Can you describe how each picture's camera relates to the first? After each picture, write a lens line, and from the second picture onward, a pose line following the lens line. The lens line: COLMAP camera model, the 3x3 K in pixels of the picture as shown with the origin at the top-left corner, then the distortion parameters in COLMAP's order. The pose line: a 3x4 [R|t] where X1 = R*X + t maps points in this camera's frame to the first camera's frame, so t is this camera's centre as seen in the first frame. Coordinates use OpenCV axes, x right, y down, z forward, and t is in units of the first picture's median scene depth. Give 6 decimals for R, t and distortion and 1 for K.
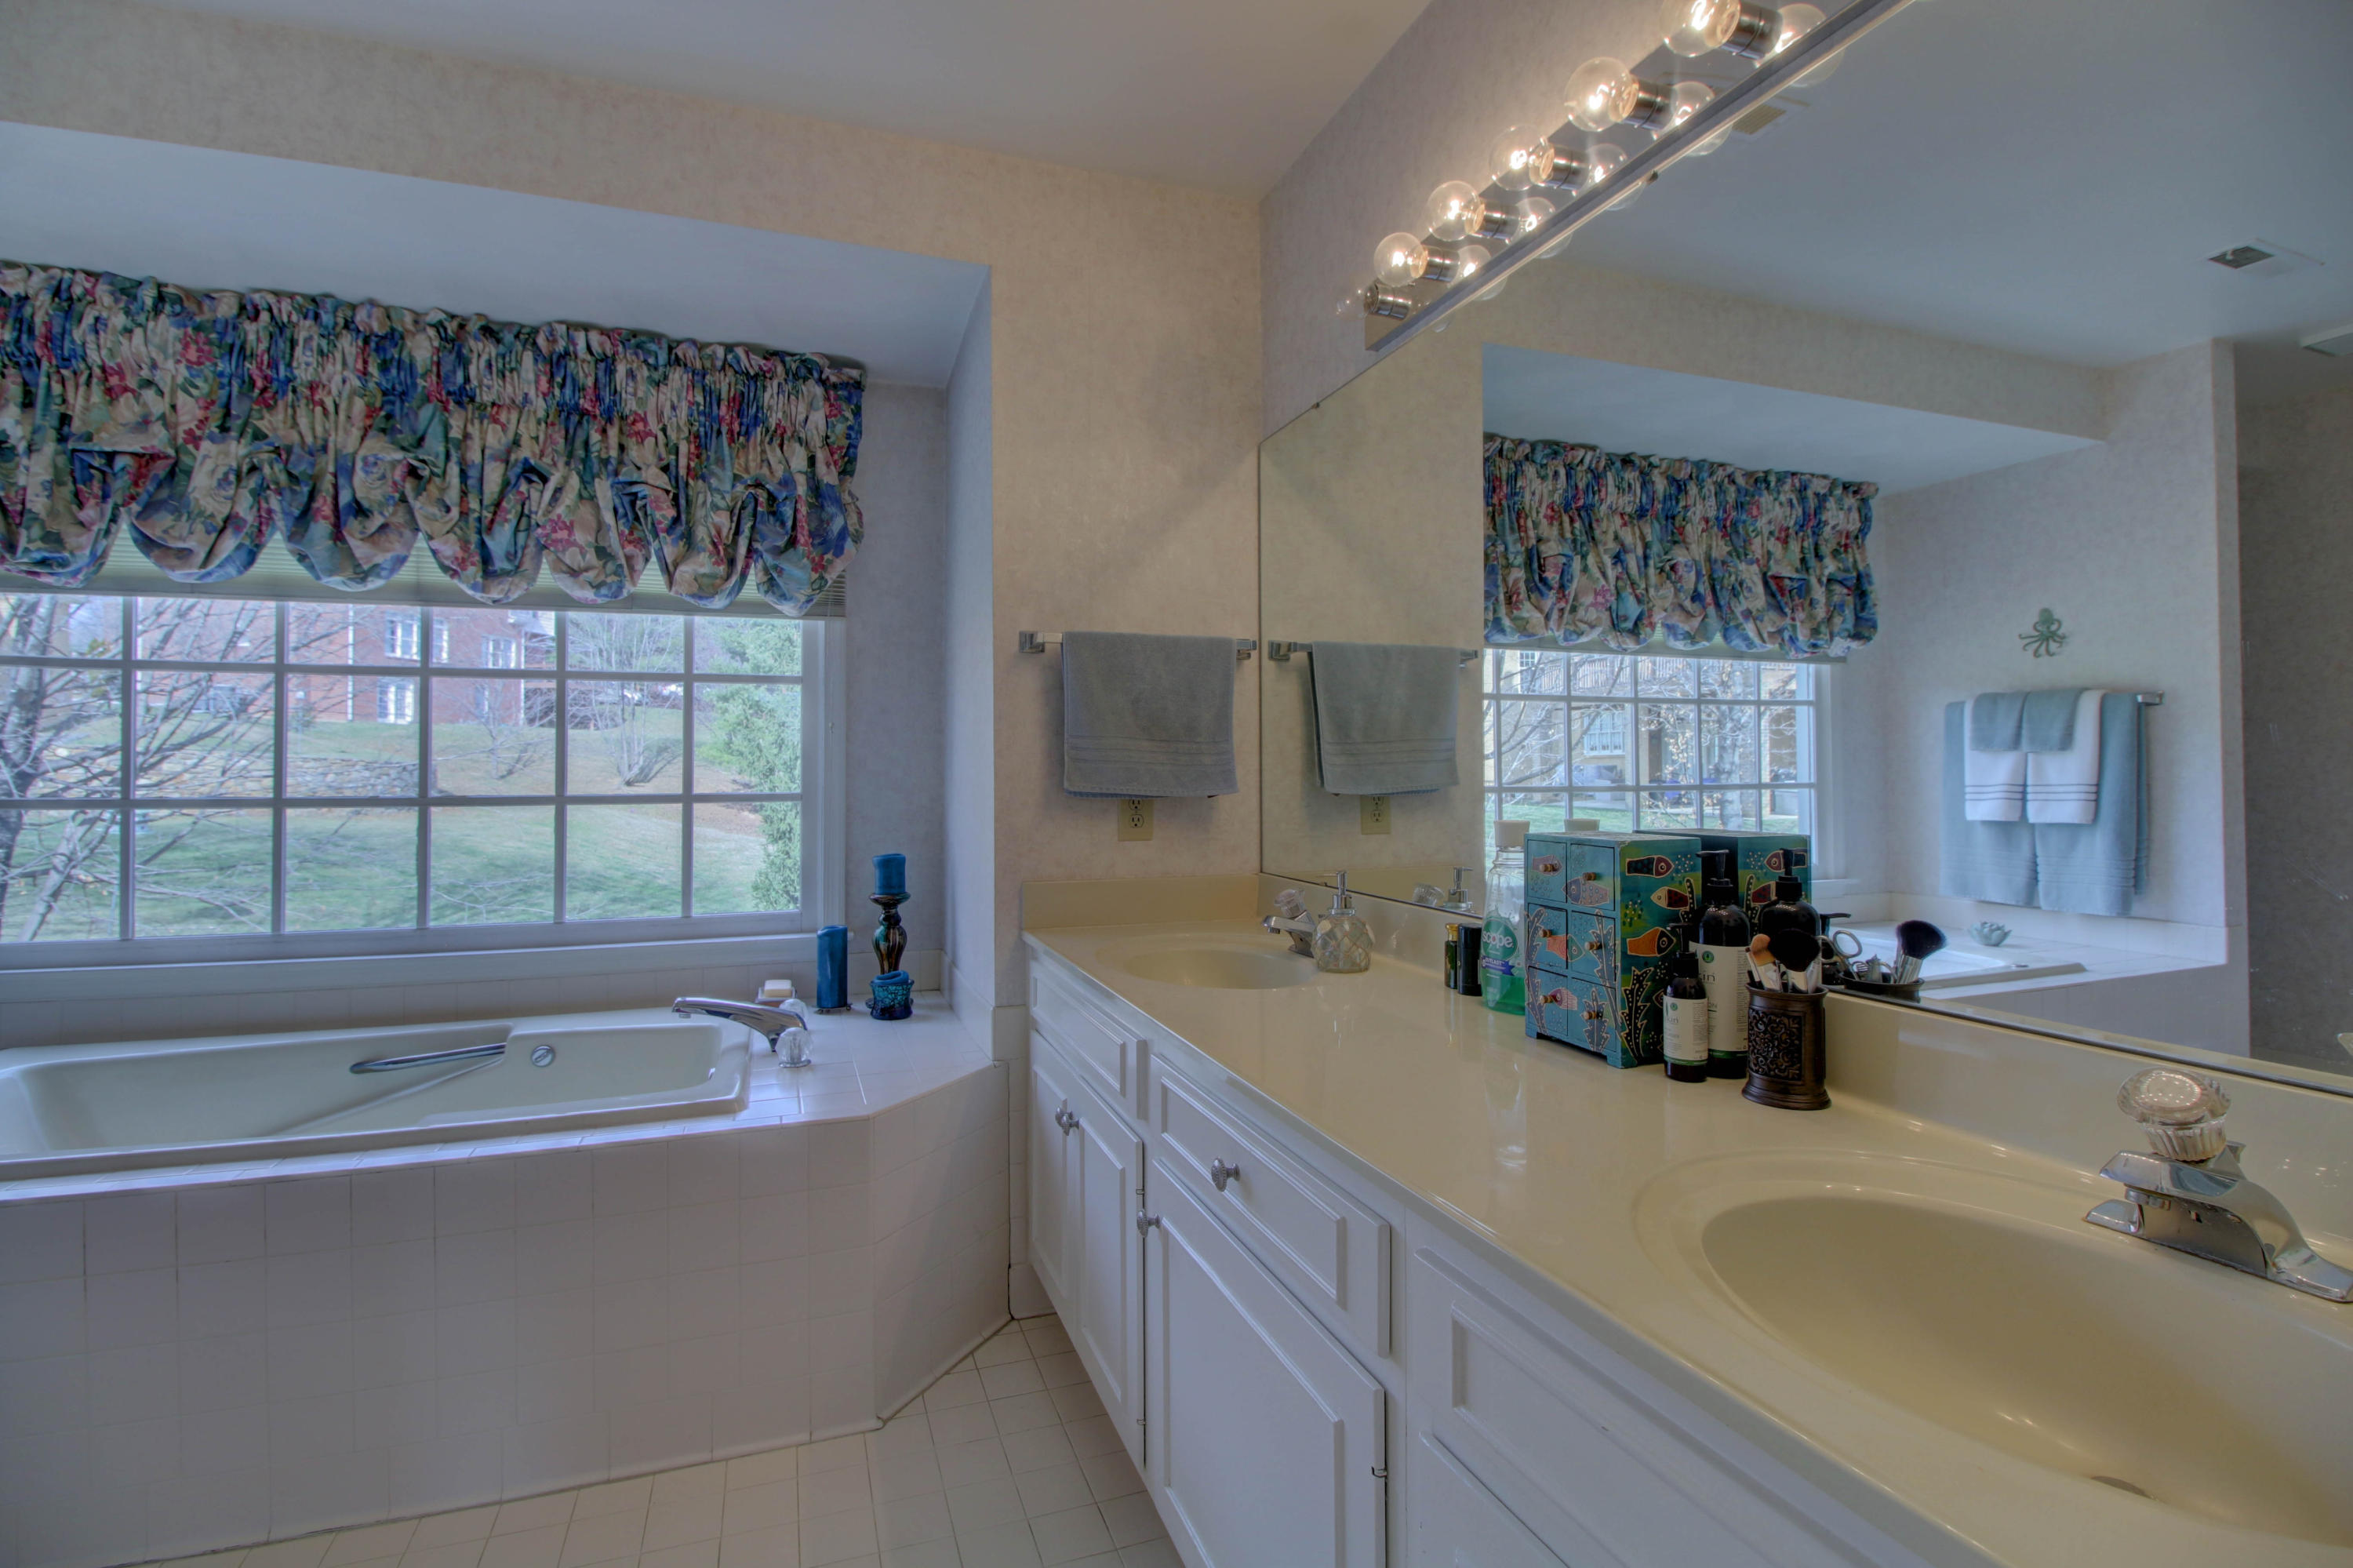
lens RADIAL K [[1087.2, 0, 1170.7], [0, 1087.2, 760.1], [0, 0, 1]] dist [0.003218, -0.014119]
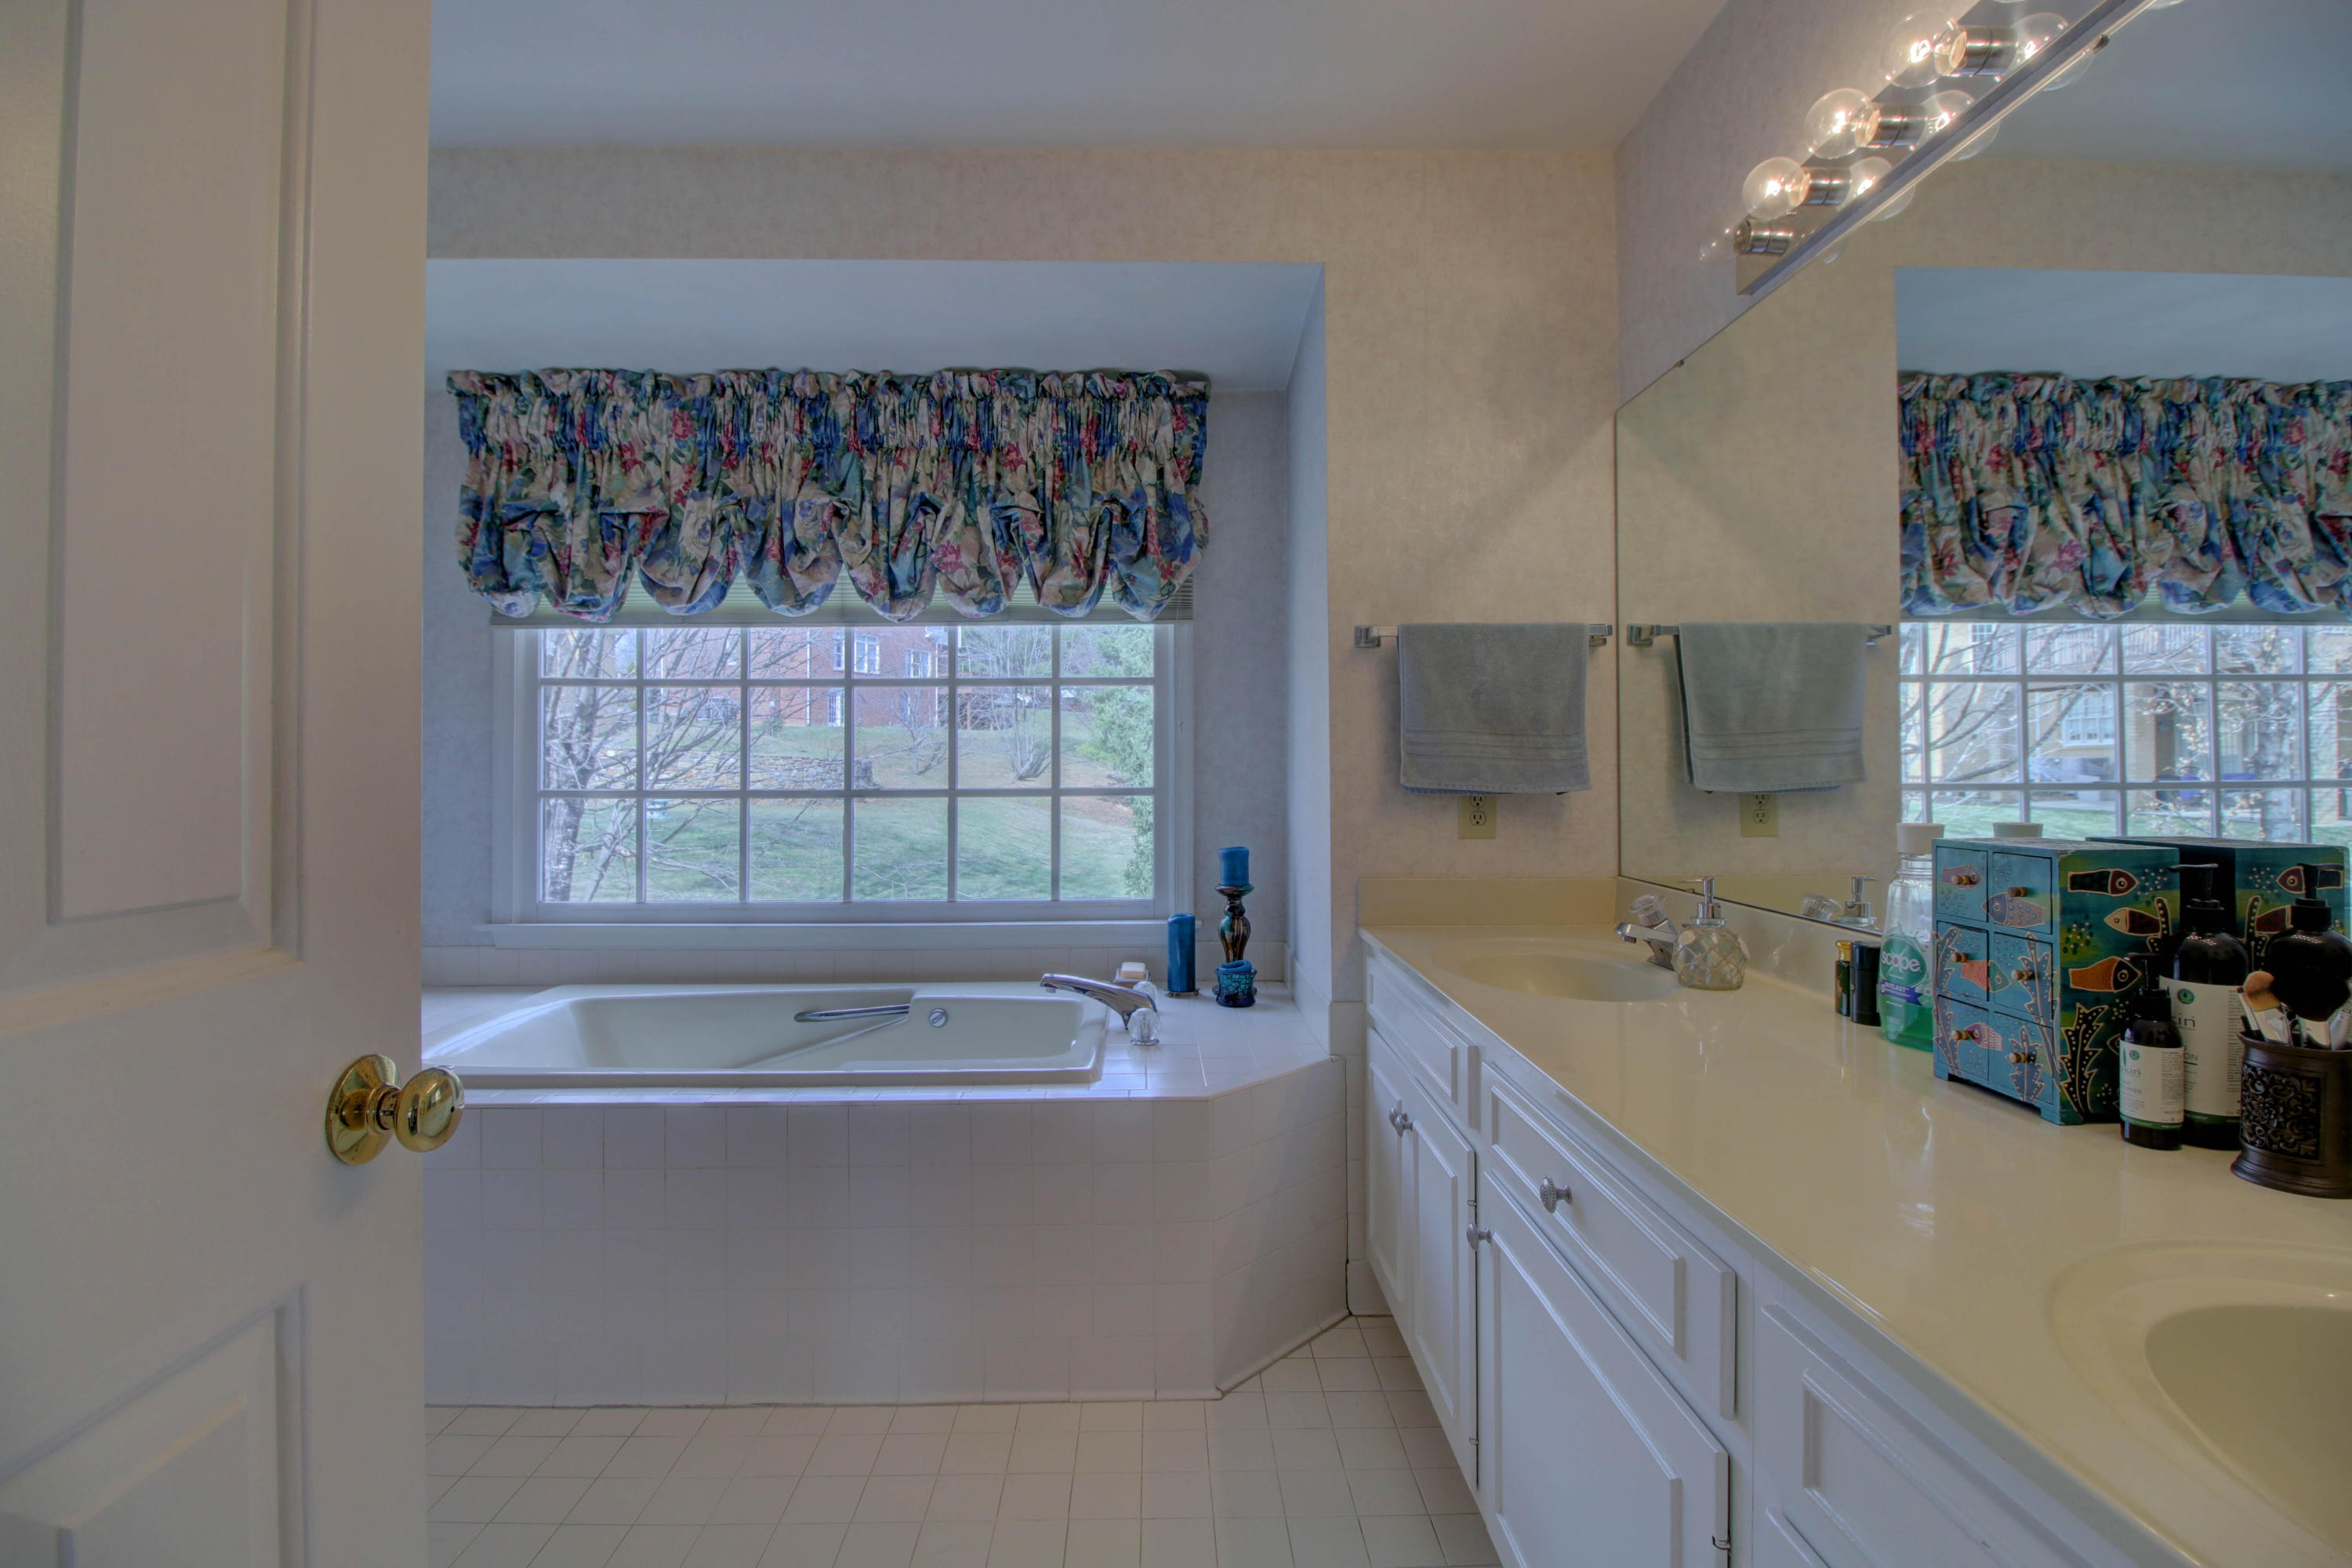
lens RADIAL K [[1086.7, 0, 1170.2], [0, 1086.7, 760.1], [0, 0, 1]] dist [0.003218, -0.014119]
pose [[0.946922, -0.003835, -0.321441, 0.018577], [0.005225, 0.999980, 0.003463, -0.000223], [0.321421, -0.004959, 0.946923, 0.002331]]
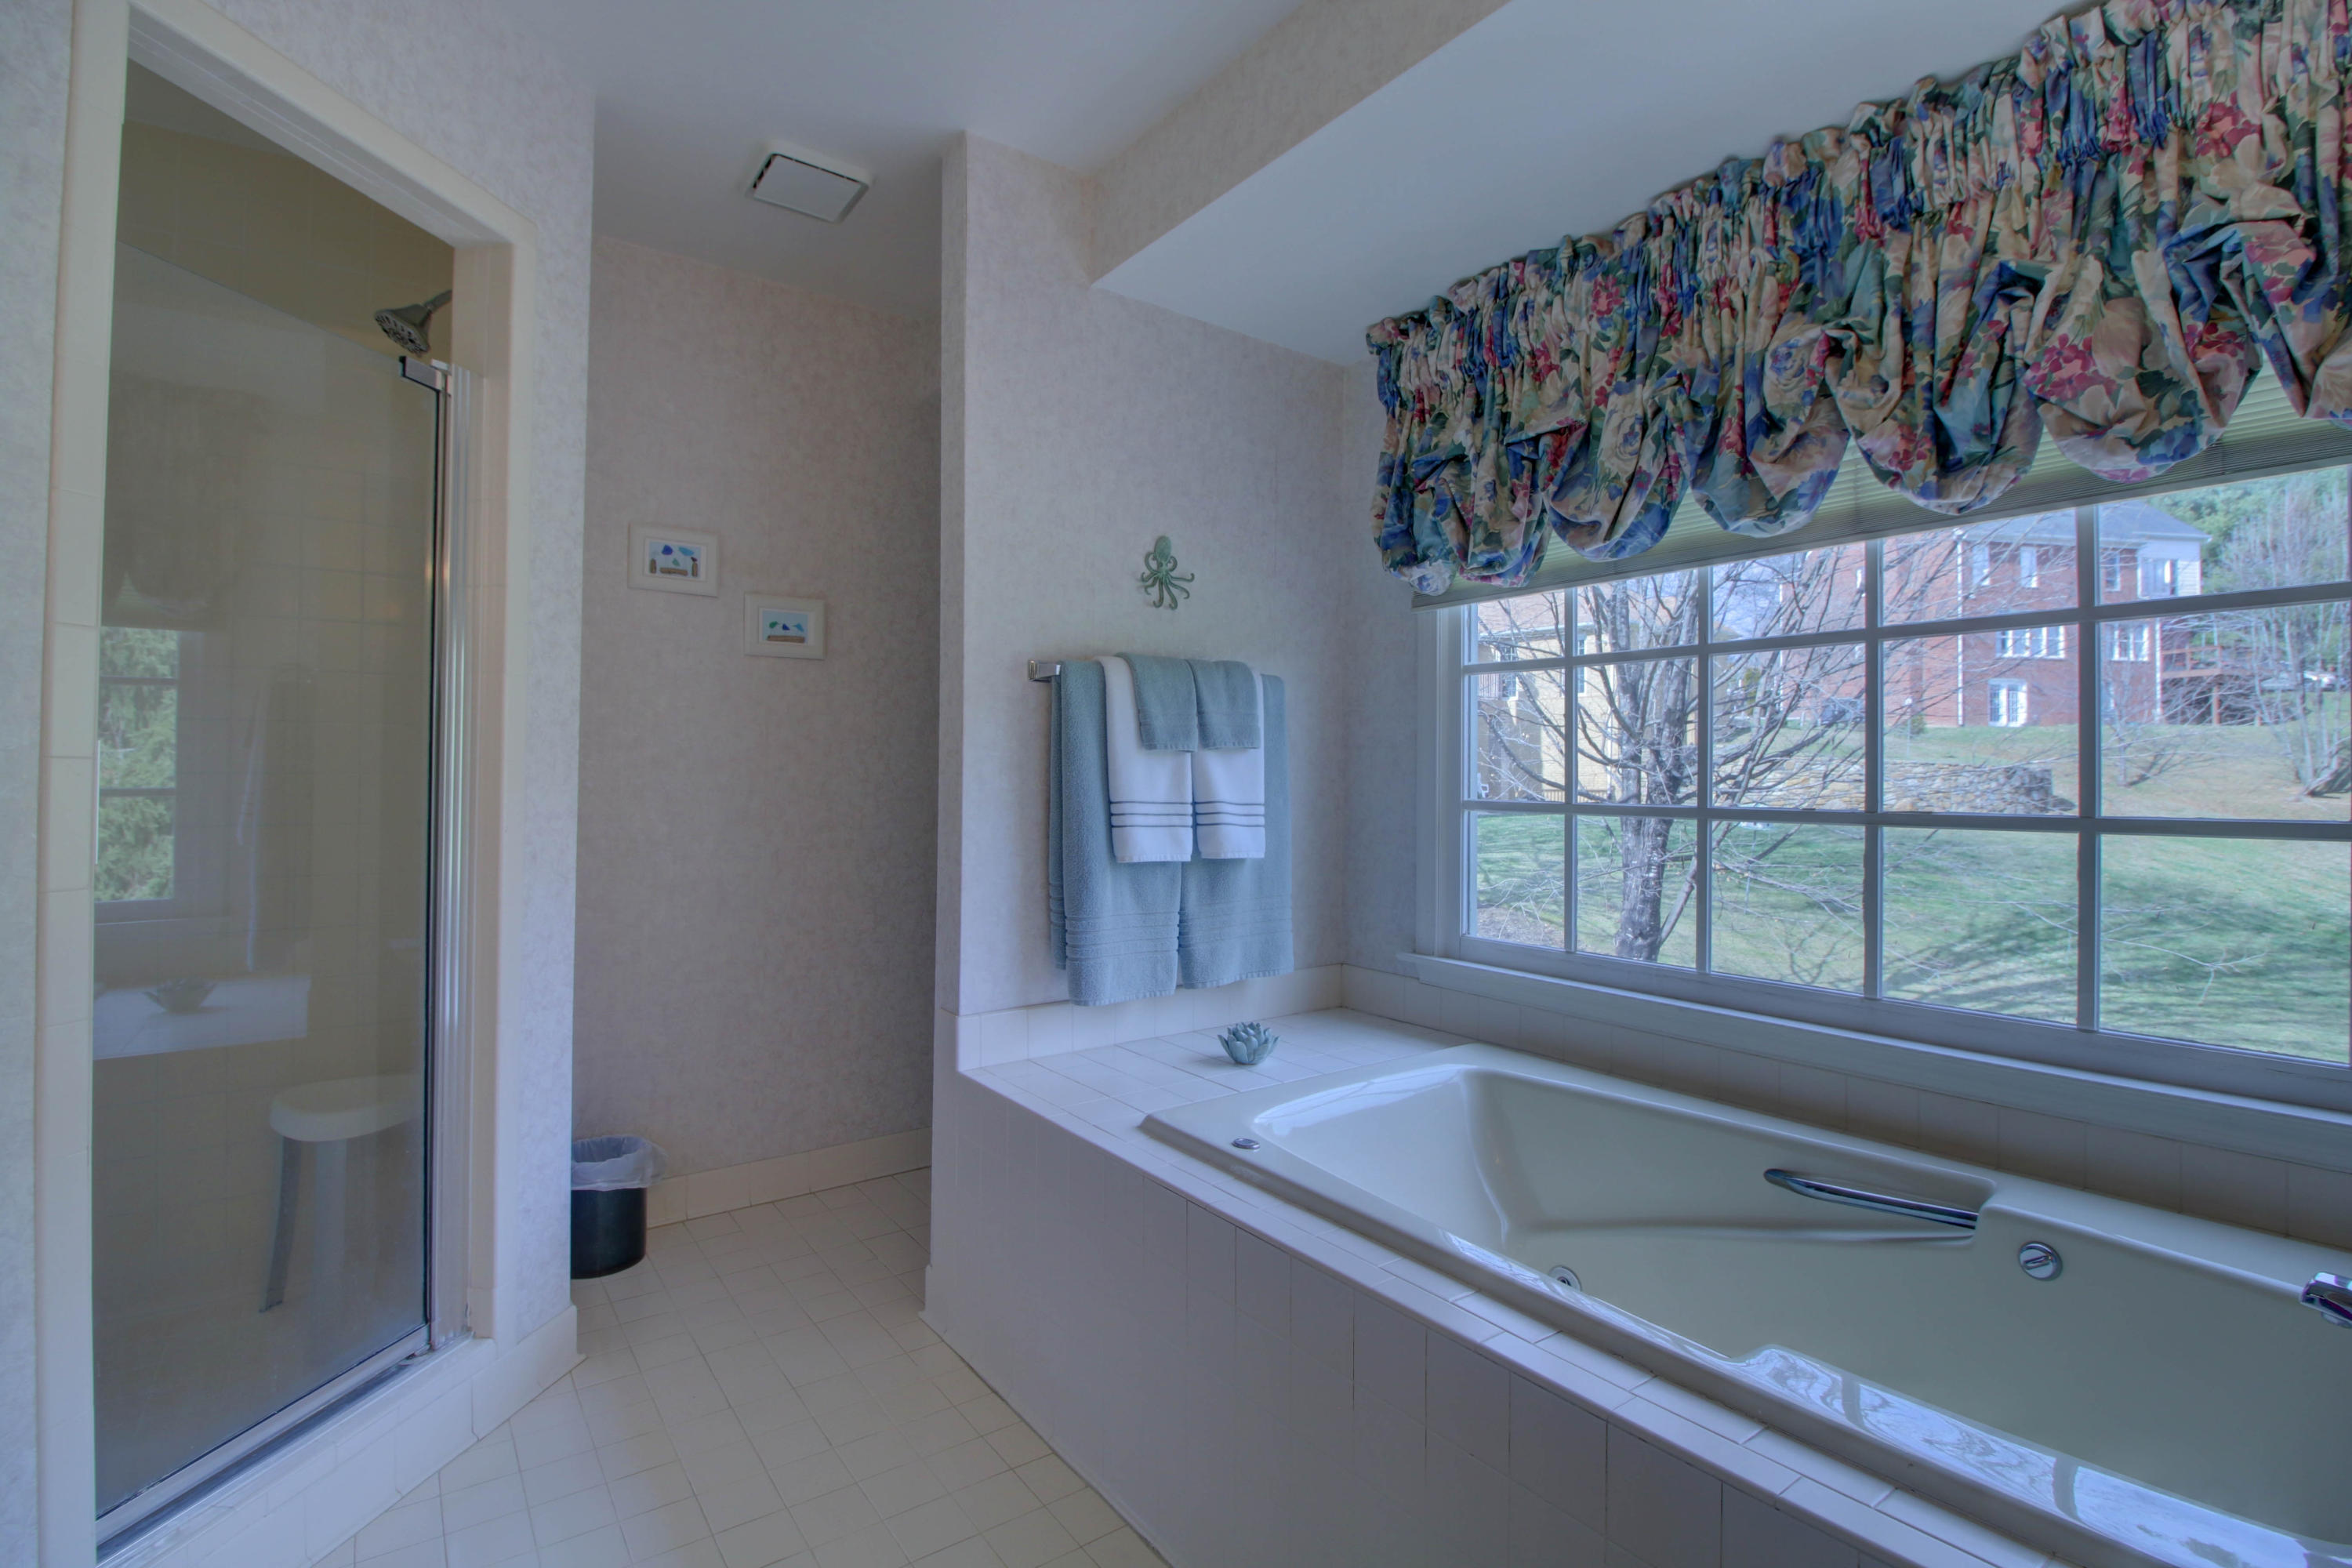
lens RADIAL K [[1086.7, 0, 1170.2], [0, 1086.7, 760.1], [0, 0, 1]] dist [0.003218, -0.014119]
pose [[0.283852, -0.010551, -0.958810, -0.149621], [0.005910, 0.999940, -0.009254, 0.004982], [0.958850, -0.003040, 0.283897, 0.385564]]
